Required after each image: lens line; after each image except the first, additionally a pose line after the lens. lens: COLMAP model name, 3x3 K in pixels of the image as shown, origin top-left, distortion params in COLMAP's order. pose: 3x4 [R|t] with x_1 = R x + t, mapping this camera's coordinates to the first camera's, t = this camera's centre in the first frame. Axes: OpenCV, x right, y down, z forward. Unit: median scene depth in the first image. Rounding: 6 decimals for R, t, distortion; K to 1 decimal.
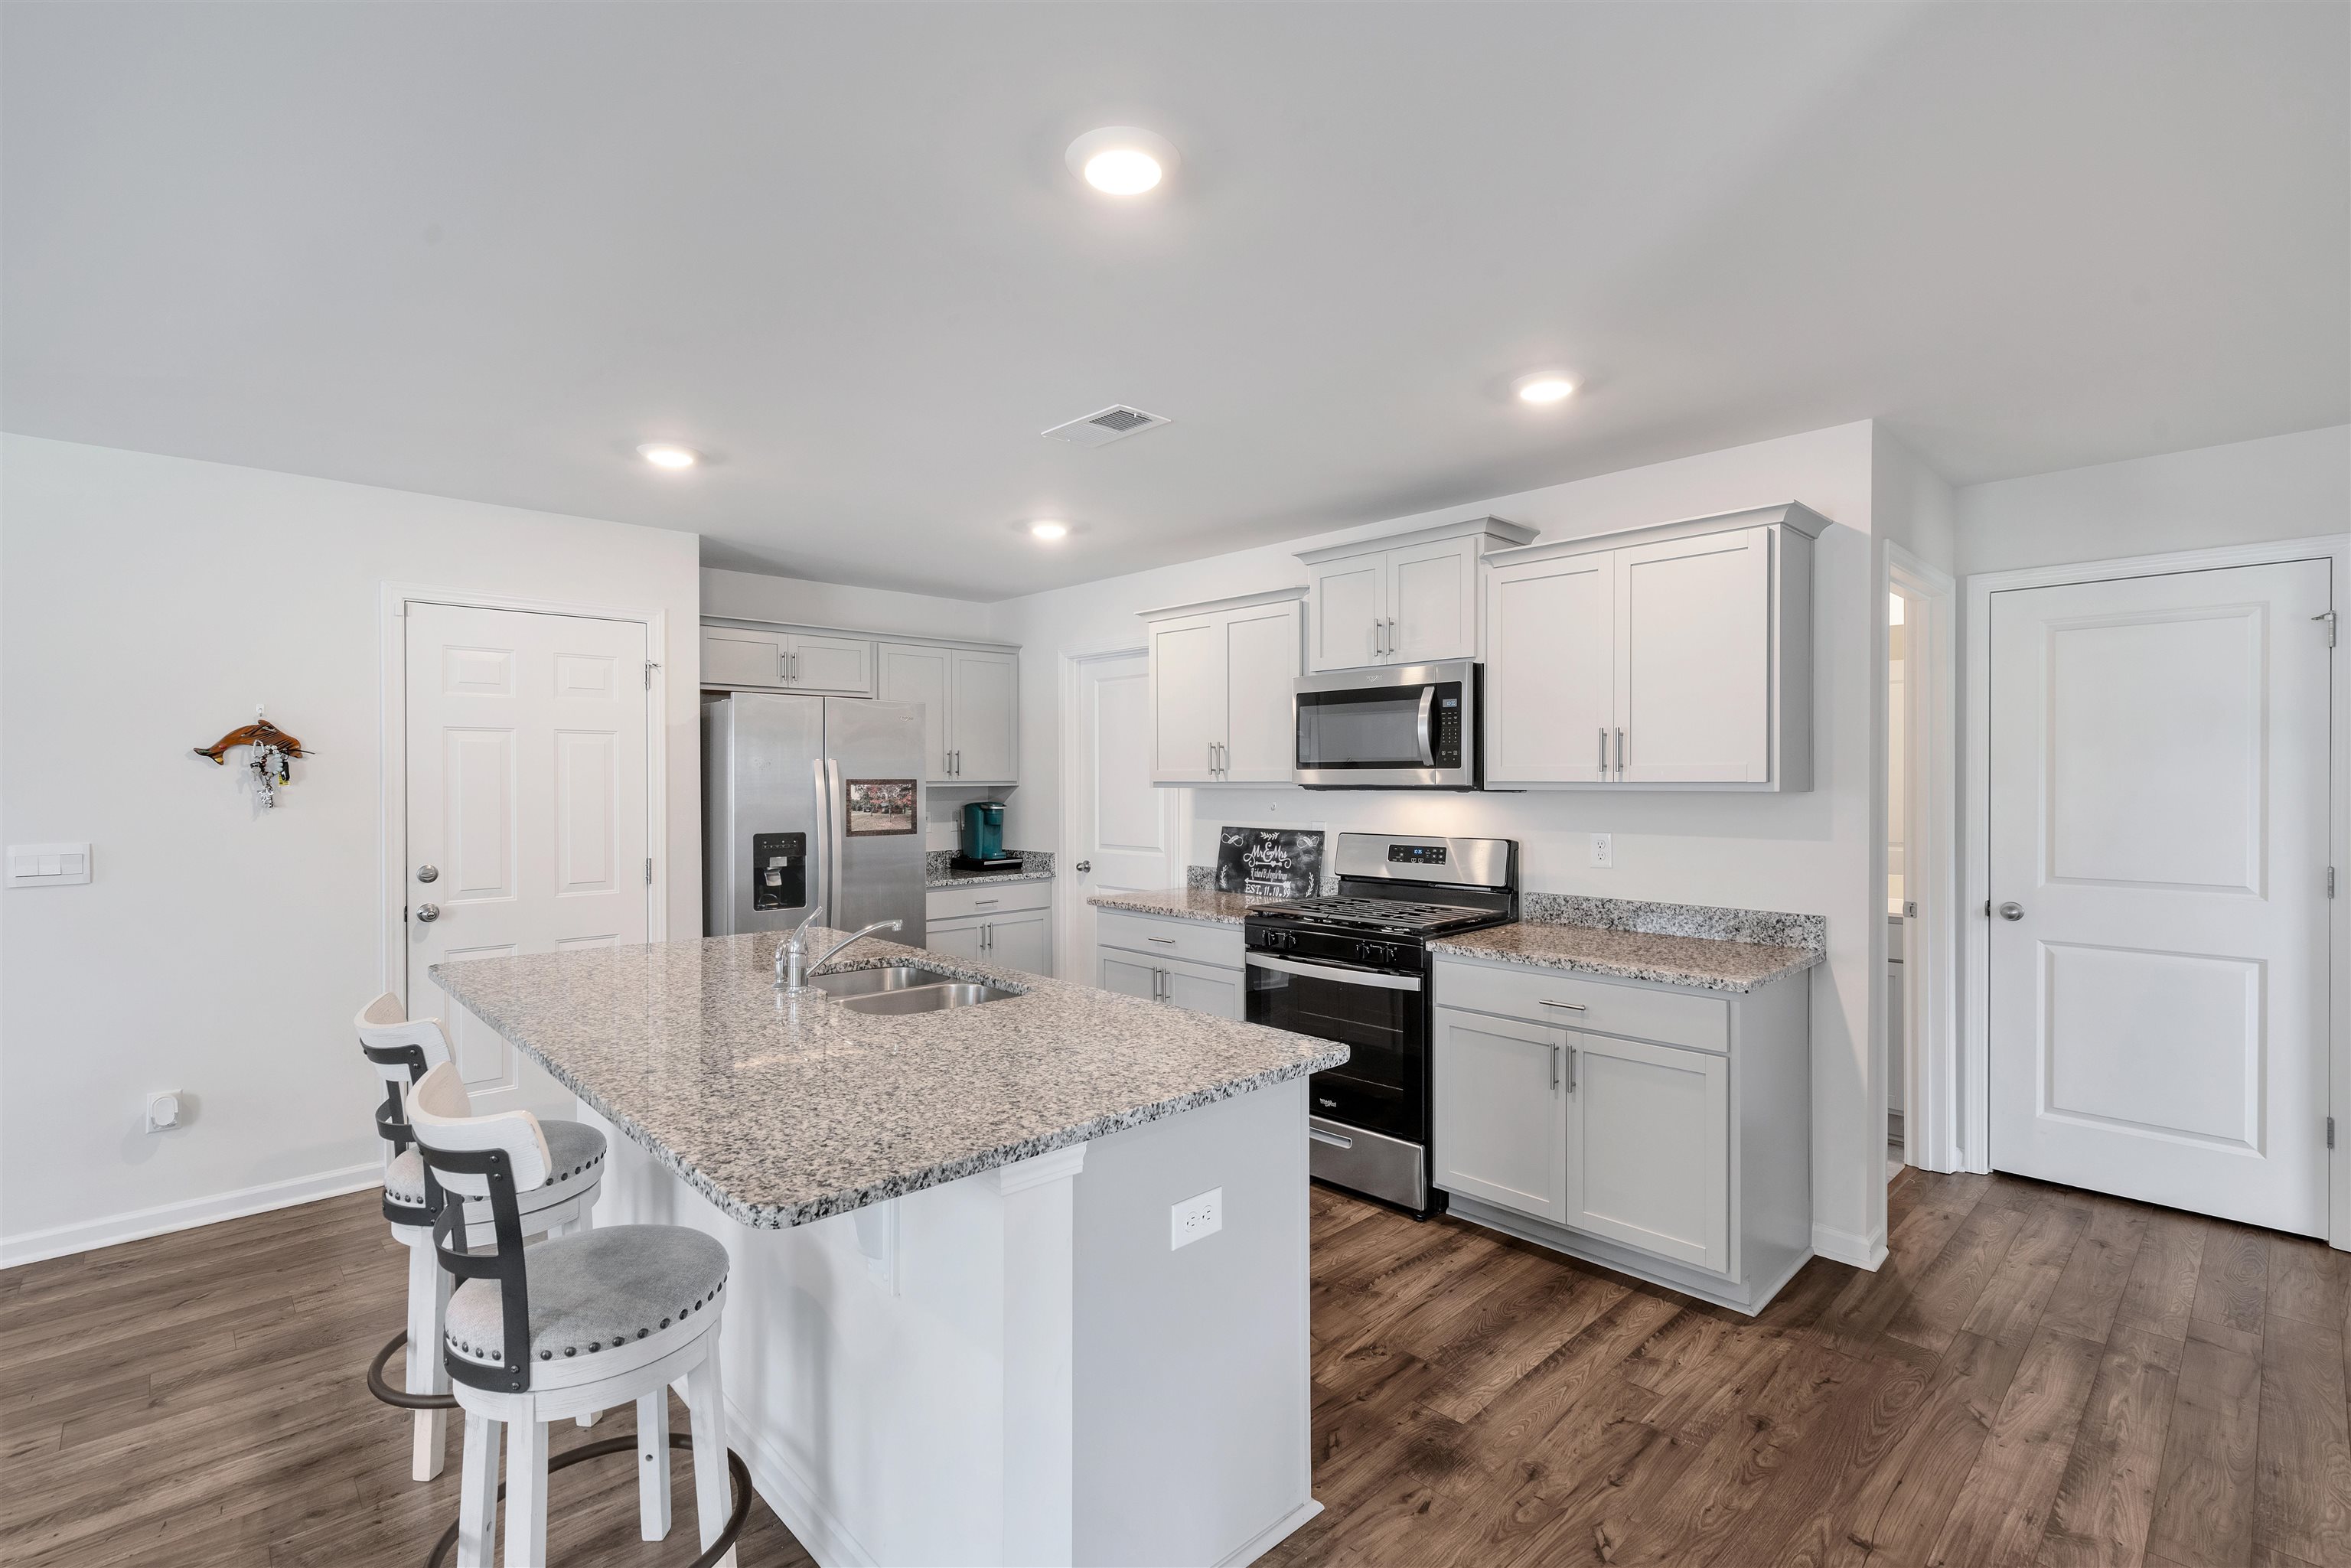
lens RADIAL K [[1067.7, 0, 1171.1], [0, 1067.7, 779.0], [0, 0, 1]] dist [0.000835, 0.000419]
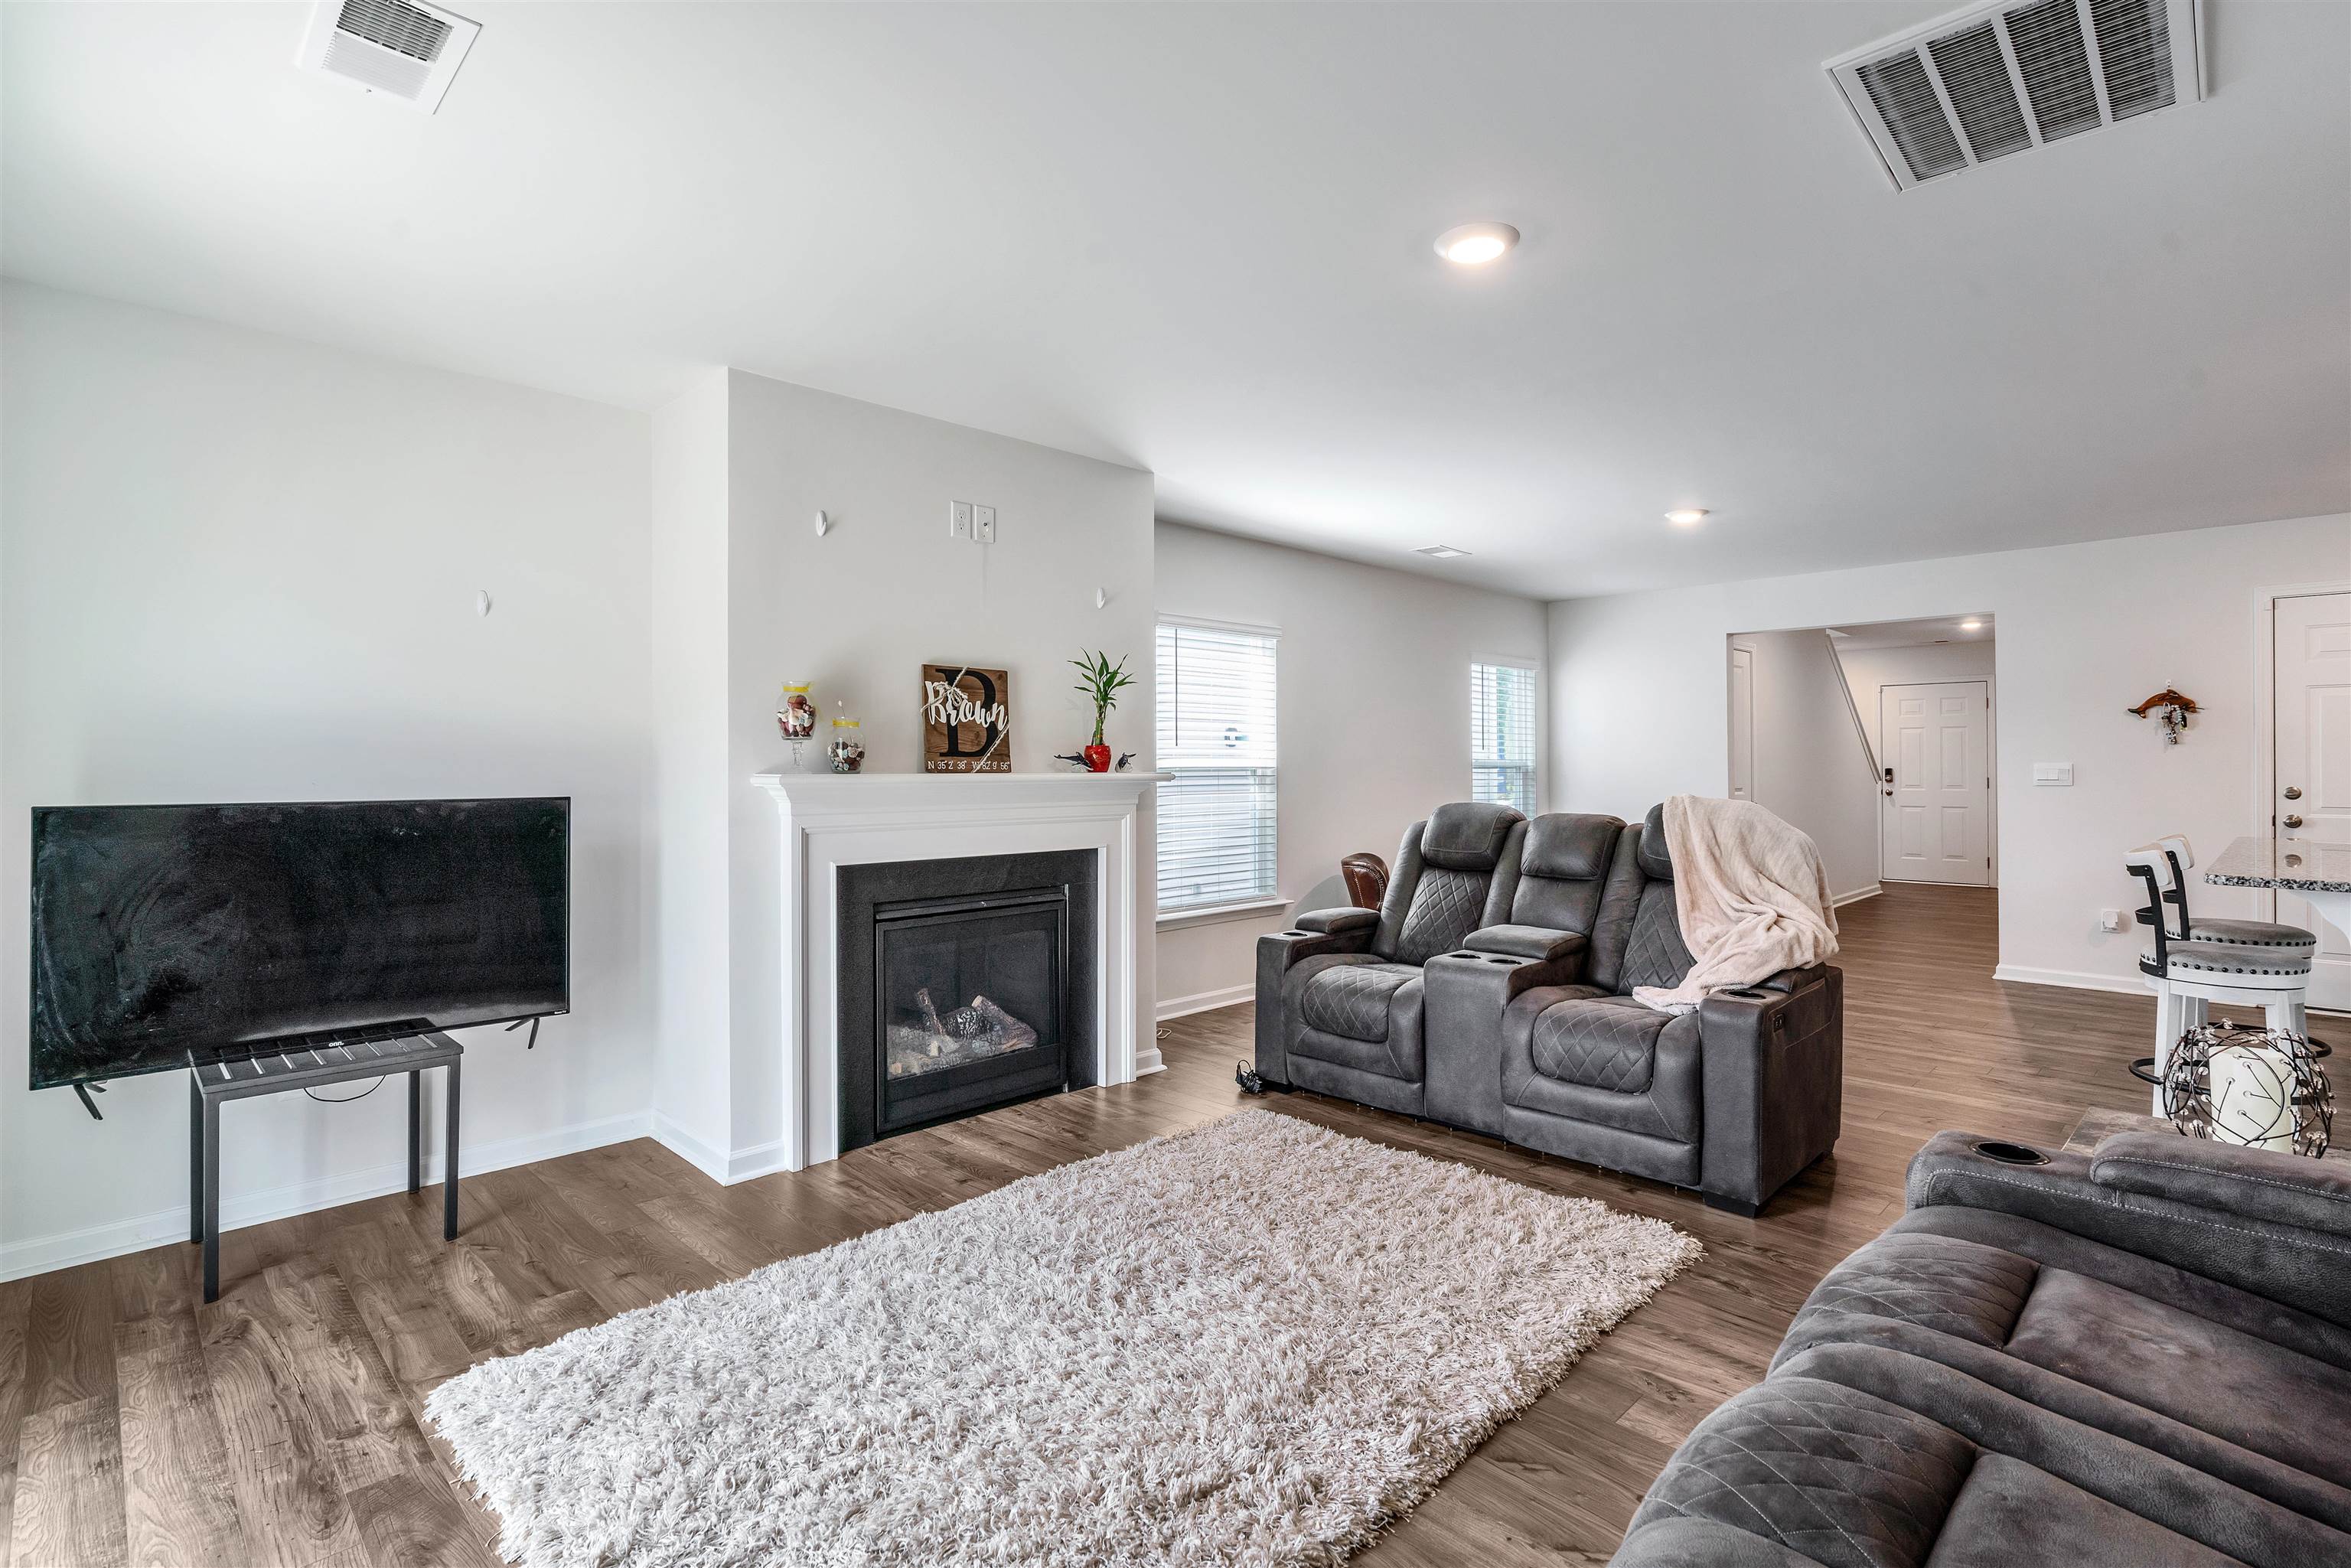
lens RADIAL K [[1098.2, 0, 1223.8], [0, 1098.2, 764.5], [0, 0, 1]] dist [0.023810, -0.000099]
pose [[0.054868, 0.006609, -0.998472, 0.663067], [0.000306, 0.999978, 0.006635, 0.040371], [0.998494, -0.000670, 0.054865, -0.452937]]
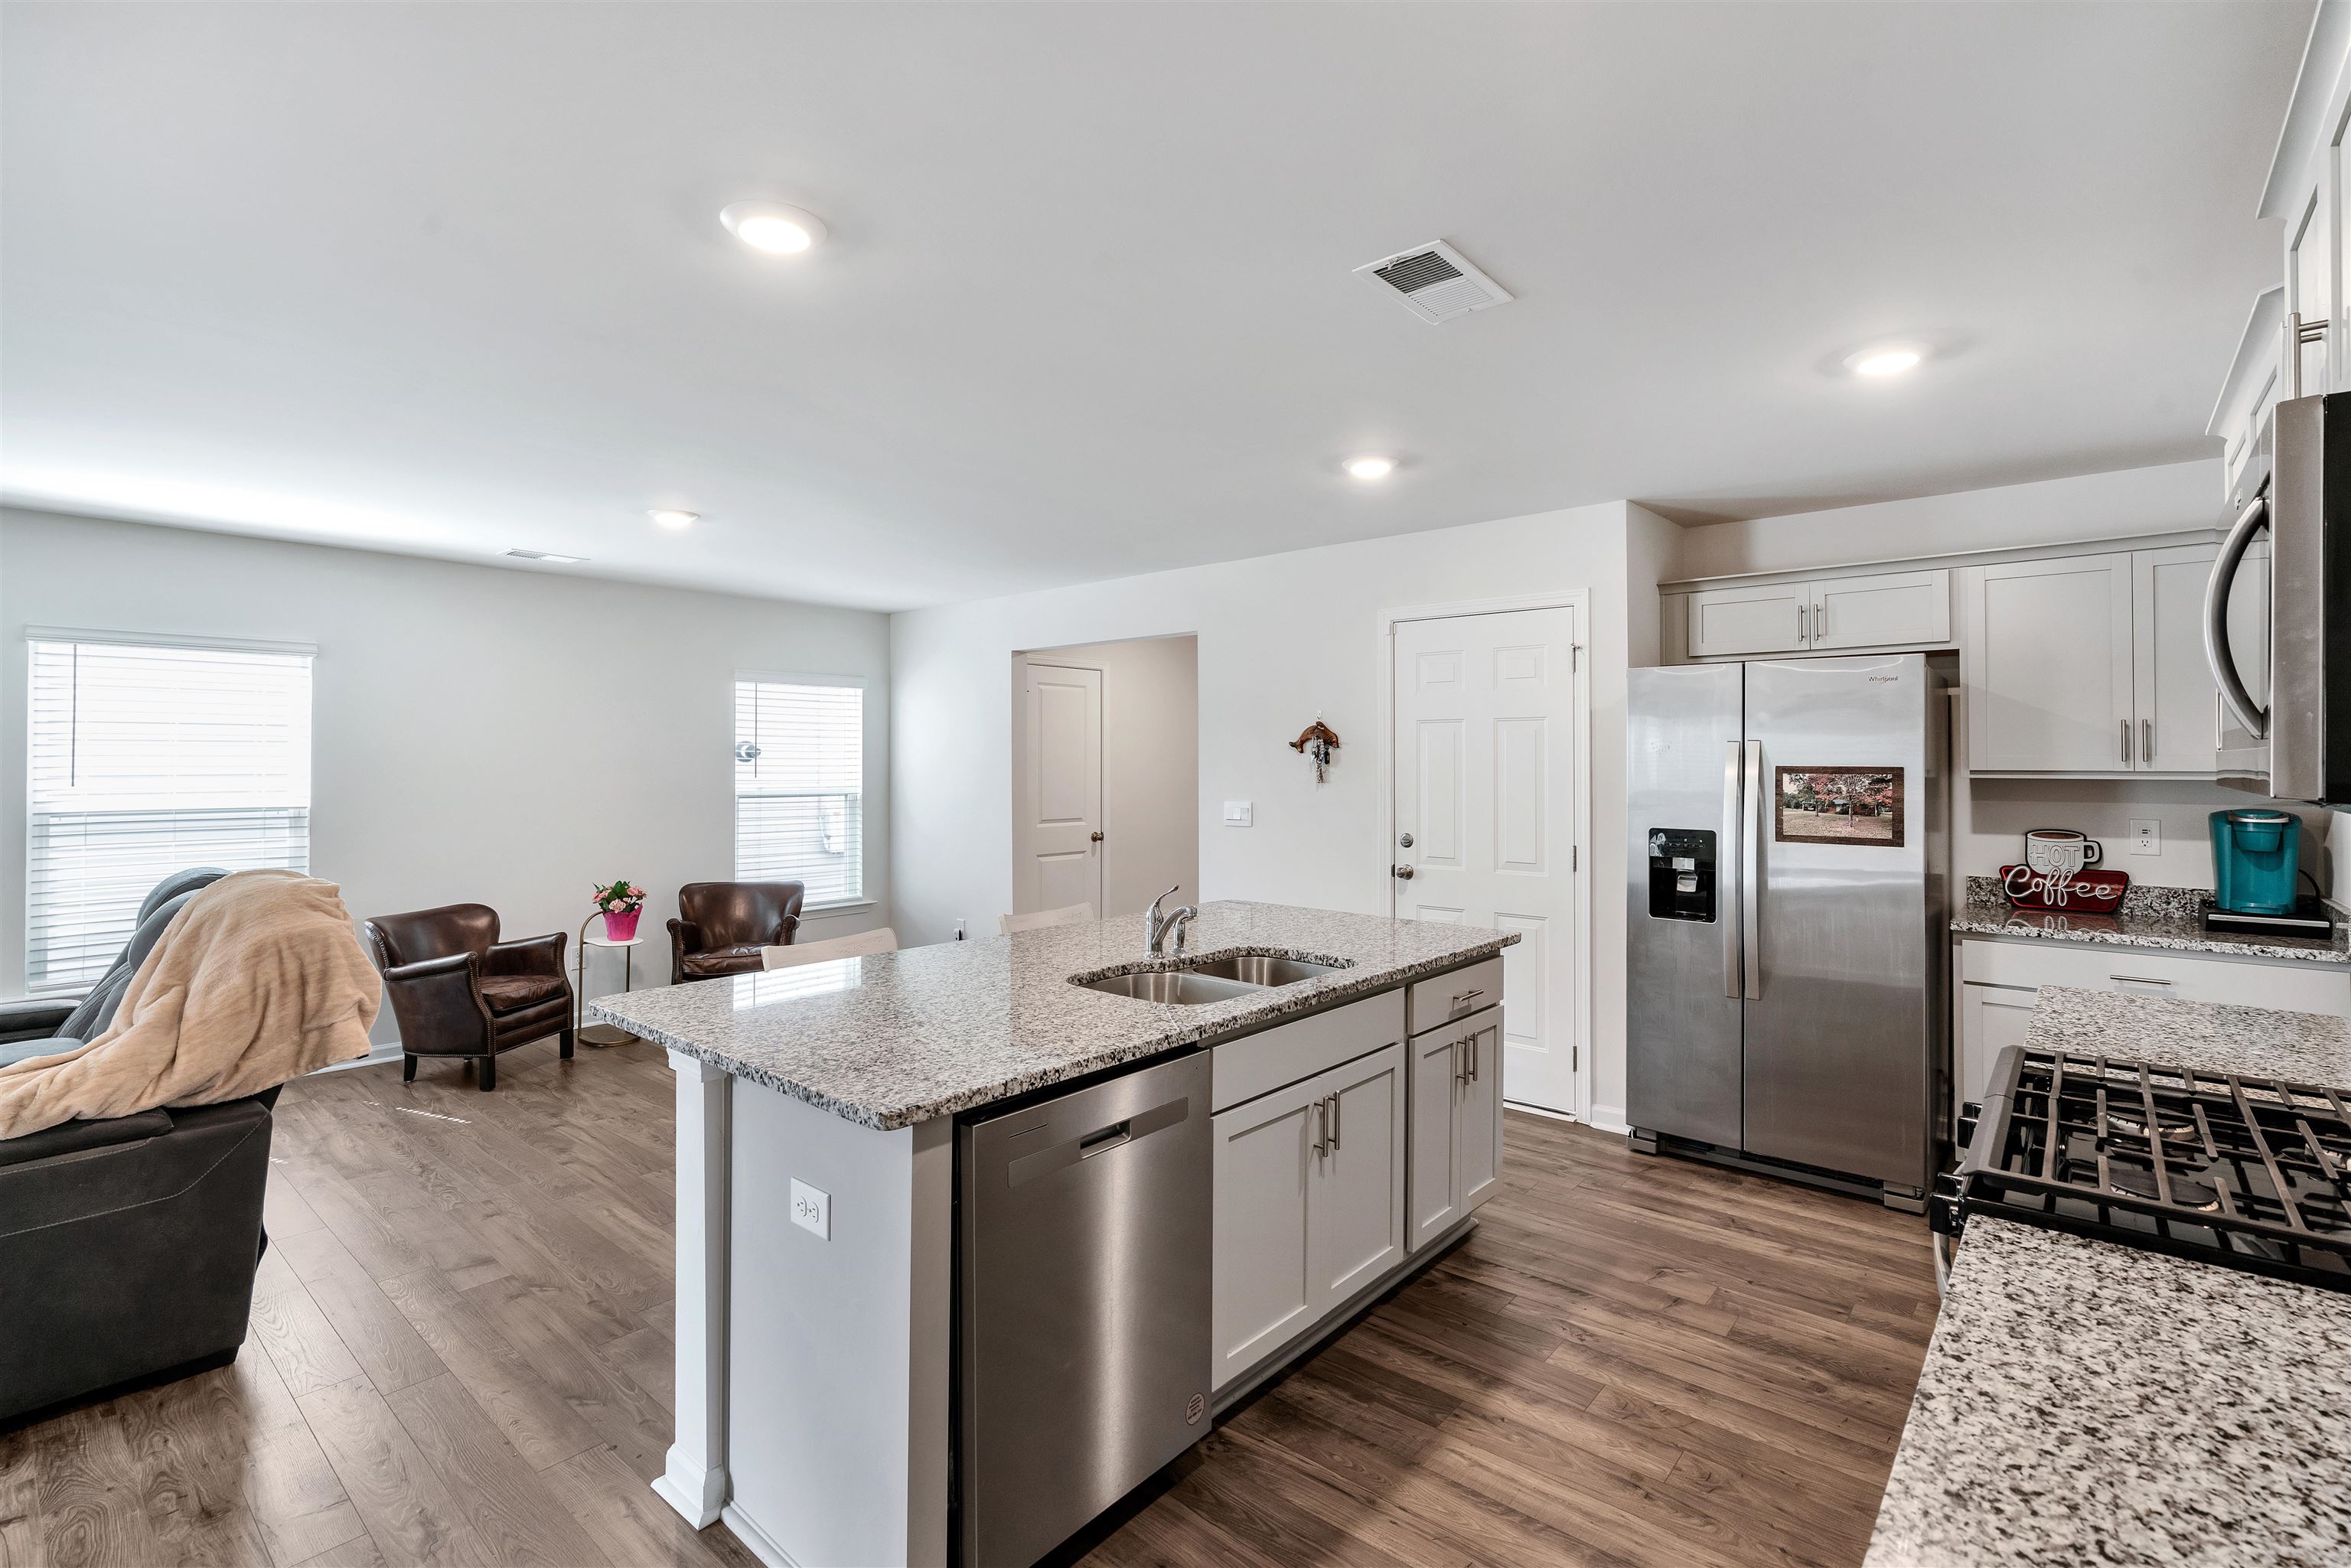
lens RADIAL K [[1081.5, 0, 1166.9], [0, 1081.5, 748.2], [0, 0, 1]] dist [0.000545, 0.000306]
pose [[0.094734, -0.008328, -0.995468, 0.509236], [-0.002633, 0.999959, -0.008617, -0.005914], [0.995499, 0.003437, 0.094708, 0.587156]]
